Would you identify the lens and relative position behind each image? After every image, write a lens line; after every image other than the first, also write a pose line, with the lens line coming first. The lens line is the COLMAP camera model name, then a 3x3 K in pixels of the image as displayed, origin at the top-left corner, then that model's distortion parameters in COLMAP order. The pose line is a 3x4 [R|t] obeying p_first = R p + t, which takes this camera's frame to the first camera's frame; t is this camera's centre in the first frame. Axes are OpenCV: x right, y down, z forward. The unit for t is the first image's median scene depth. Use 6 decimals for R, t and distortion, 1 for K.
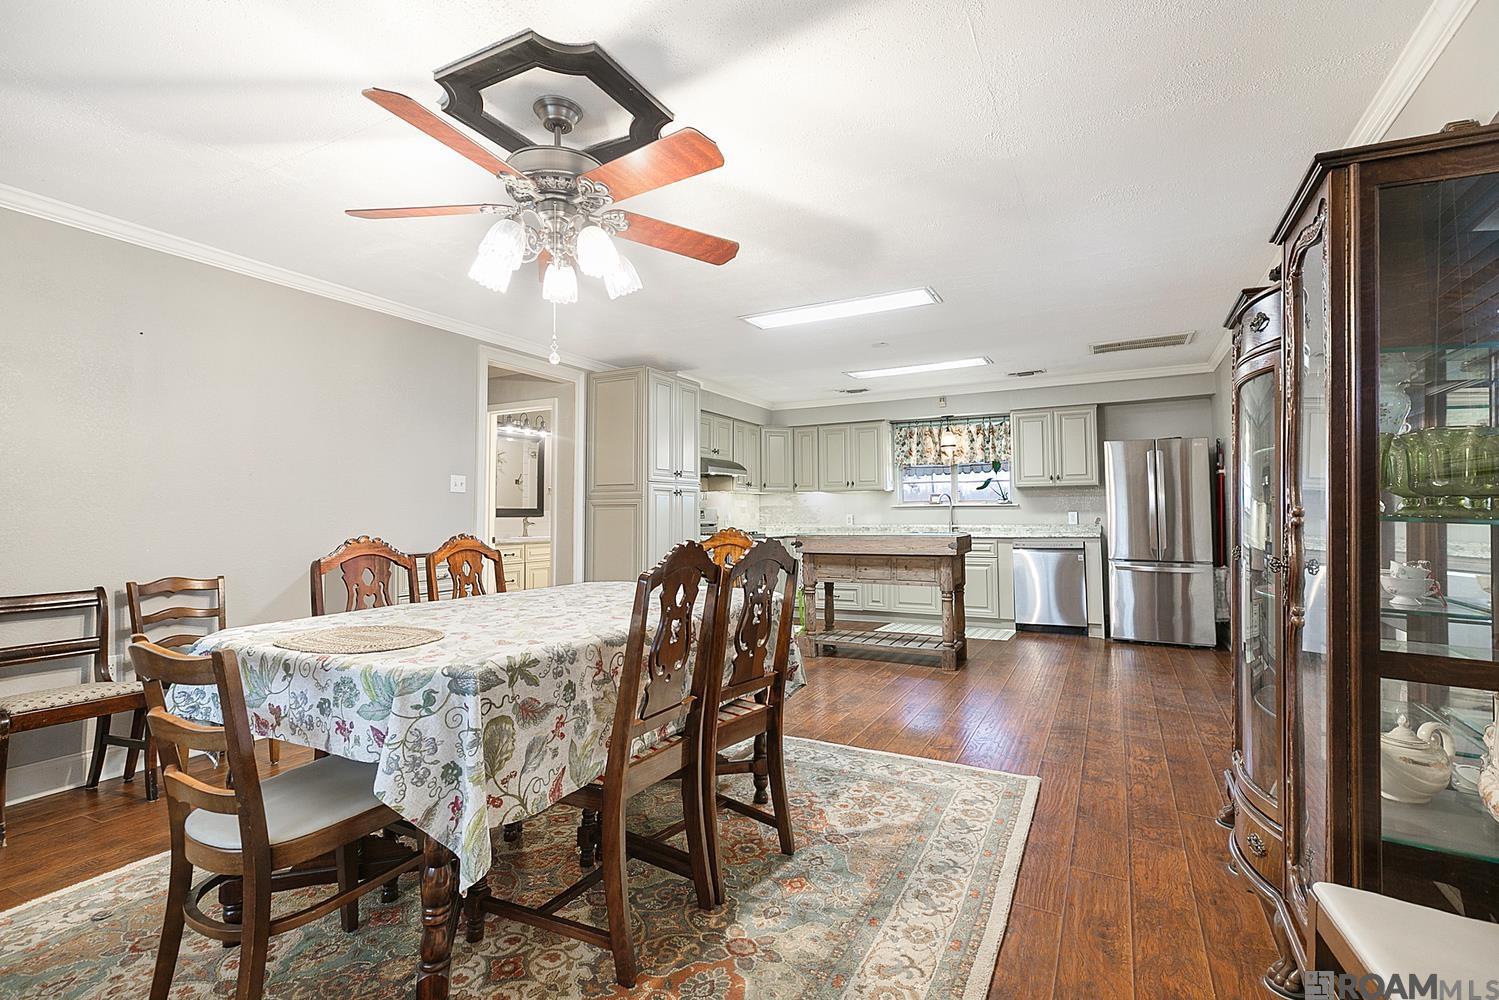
lens RADIAL K [[690.1, 0, 738.0], [0, 690.1, 499.0], [0, 0, 1]] dist [0.003782, 0.000125]
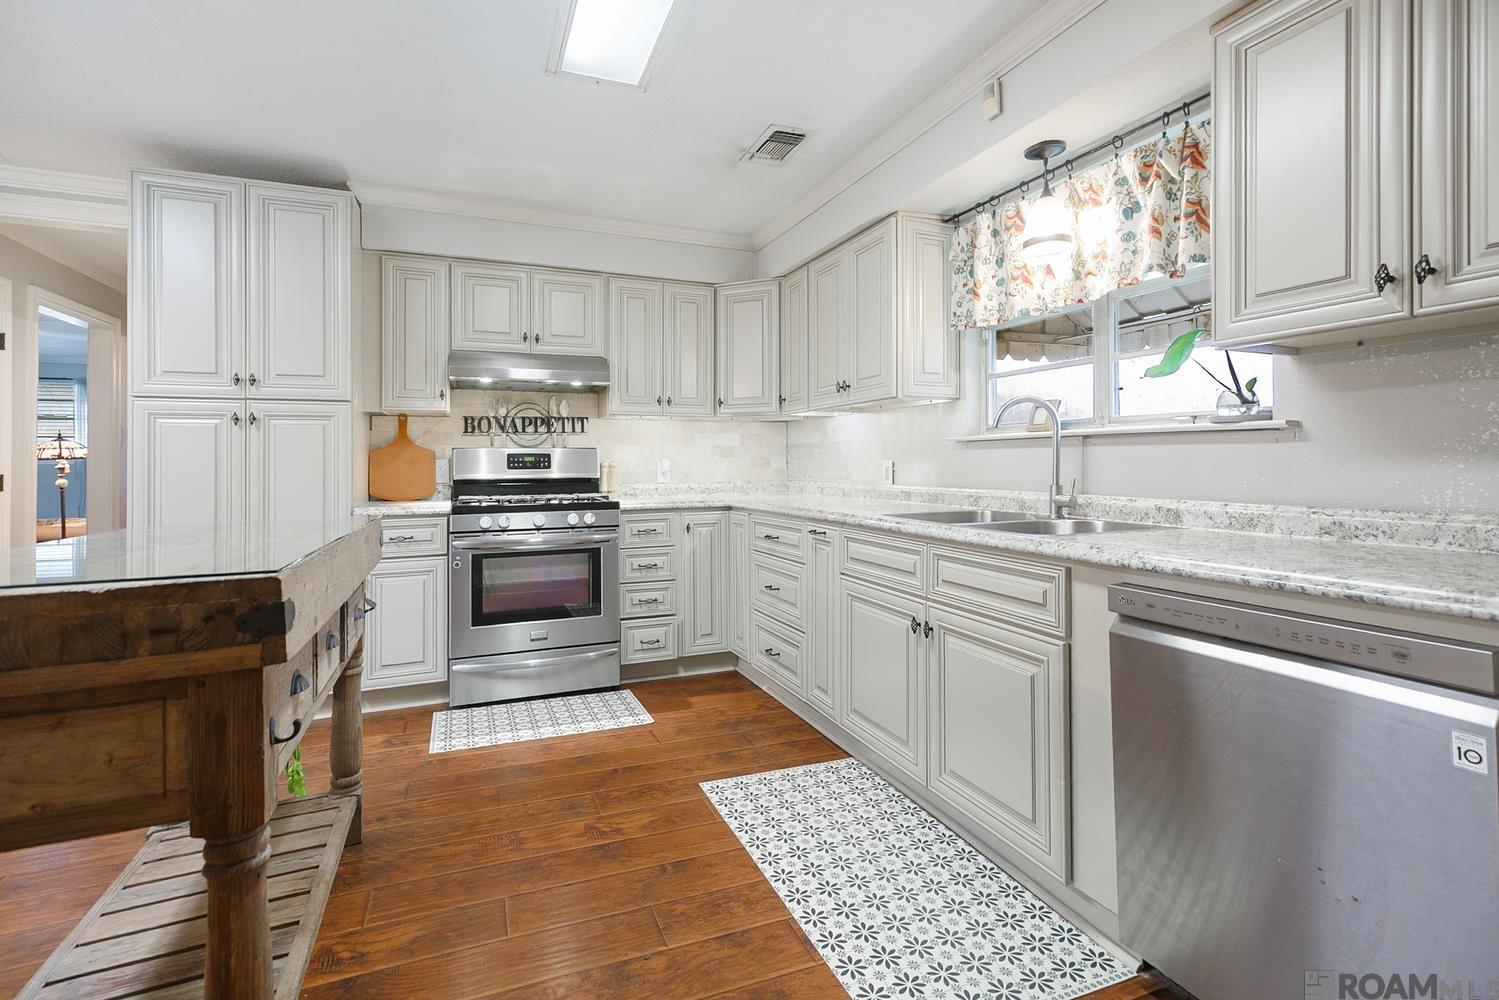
lens RADIAL K [[690.1, 0, 747.0], [0, 690.1, 461.6], [0, 0, 1]] dist [0.003782, 0.000125]
pose [[0.768890, 0.002988, -0.639374, 0.400951], [0.016525, 0.999562, 0.024543, 0.012143], [0.639167, -0.029437, 0.768504, 0.666300]]
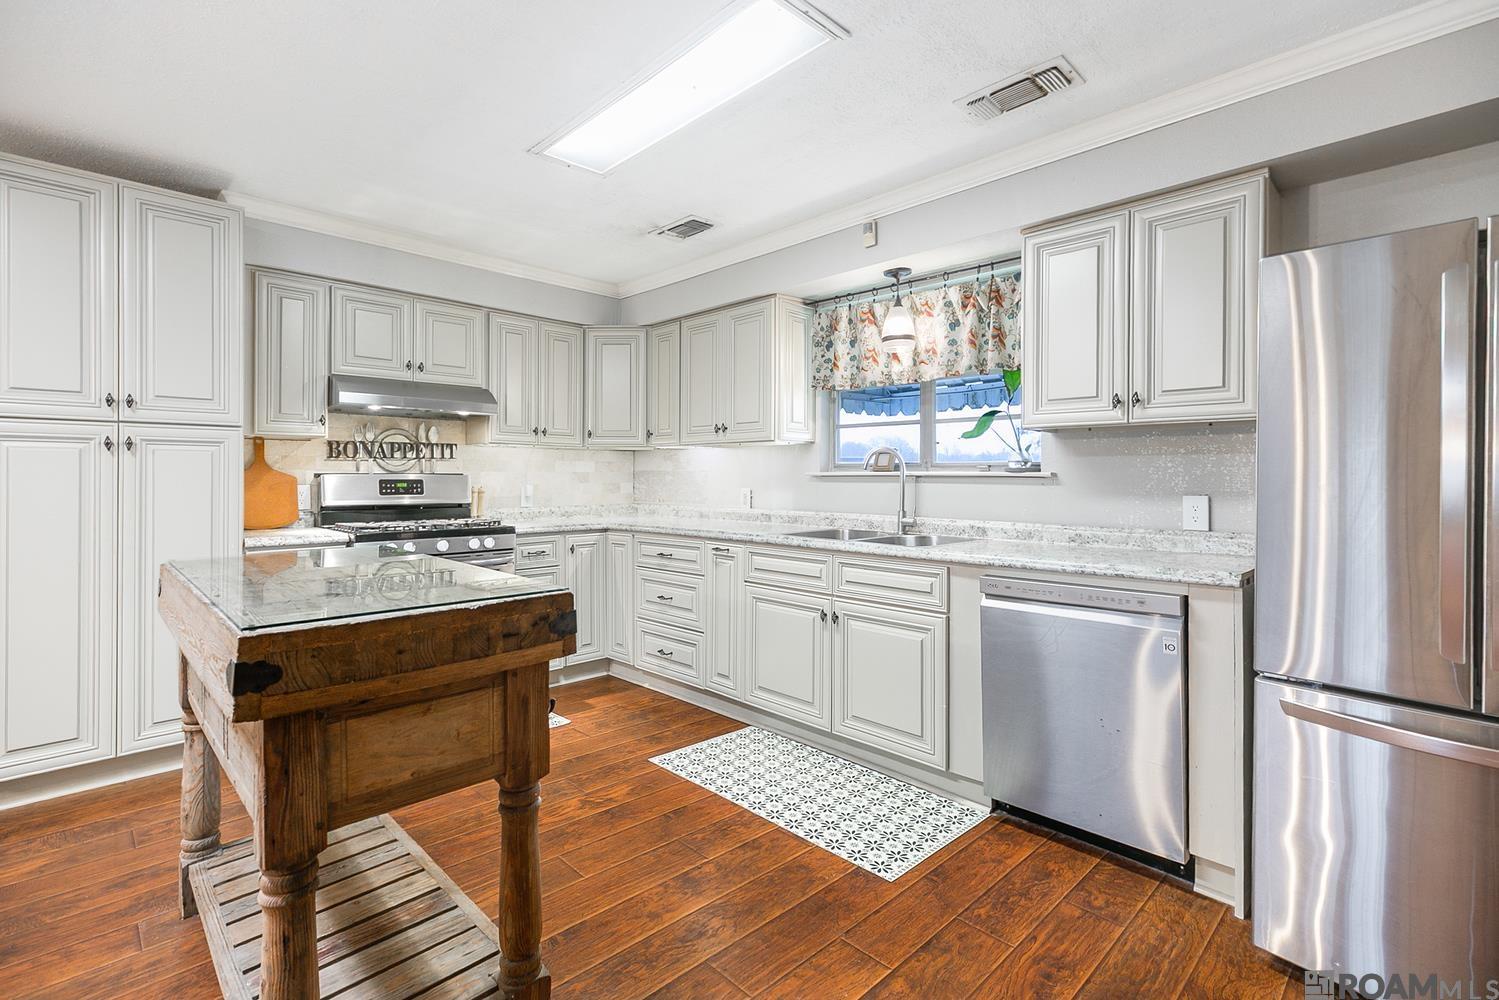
lens RADIAL K [[690.1, 0, 734.5], [0, 690.1, 480.7], [0, 0, 1]] dist [0.003782, 0.000125]
pose [[0.949876, 0.012516, -0.312377, 0.344124], [-0.002362, 0.999457, 0.032864, -0.000830], [0.312619, -0.030479, 0.949390, 0.543437]]
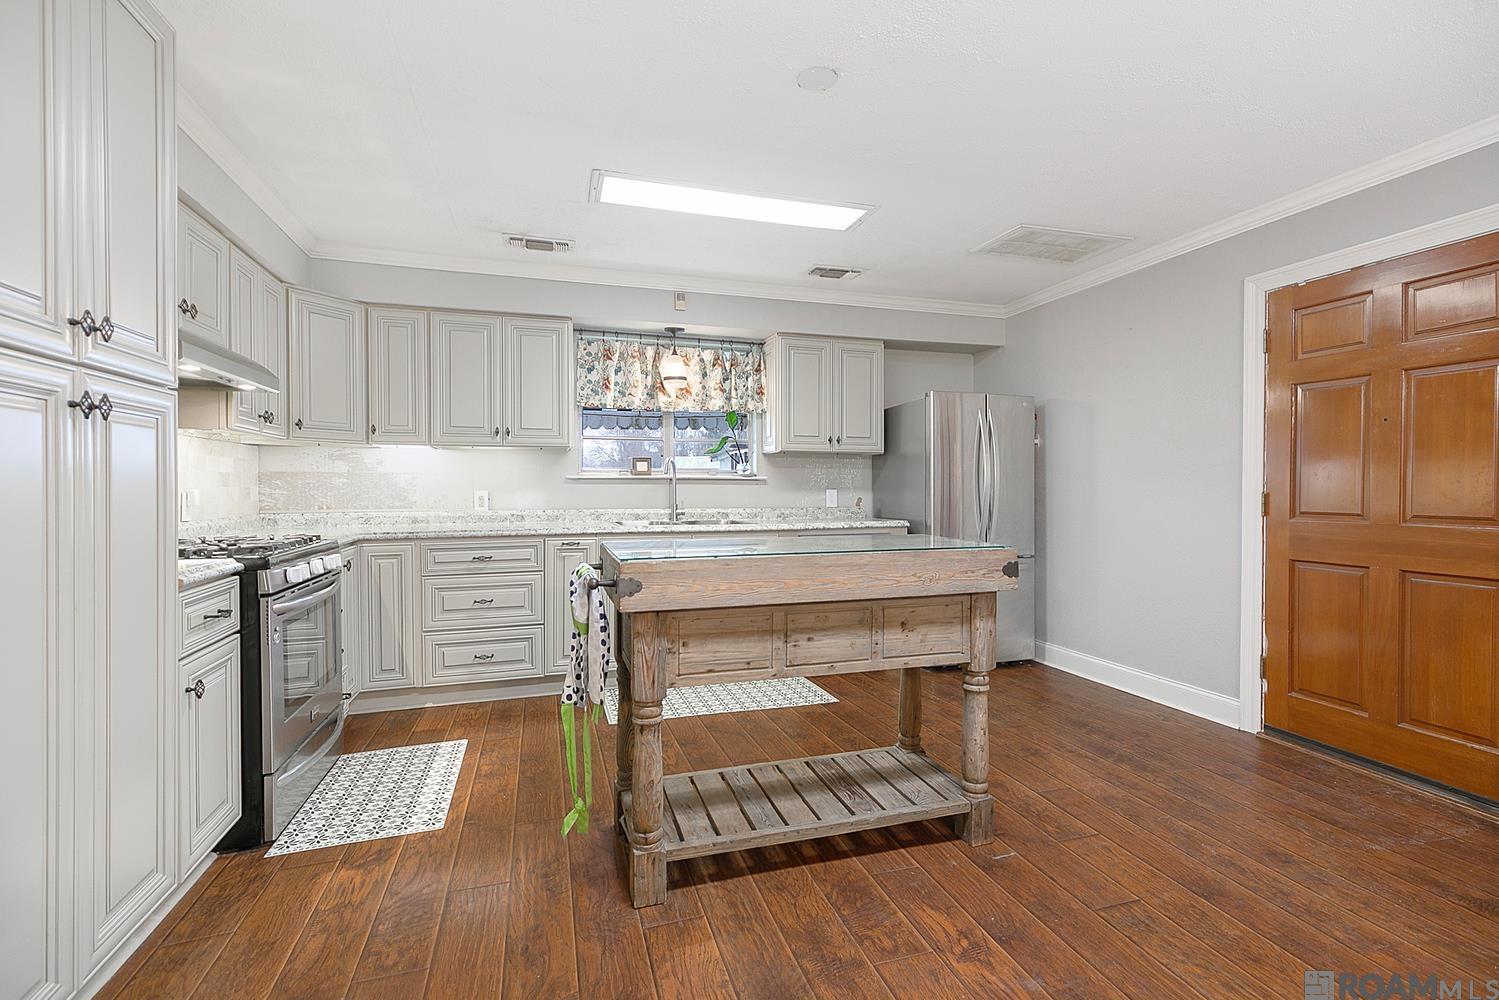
lens RADIAL K [[690.1, 0, 759.5], [0, 690.1, 505.1], [0, 0, 1]] dist [0.003782, 0.000125]
pose [[0.700187, -0.010660, 0.713880, -0.075885], [-0.024274, 0.998955, 0.038726, 0.008152], [-0.713547, -0.044444, 0.699196, 0.517904]]
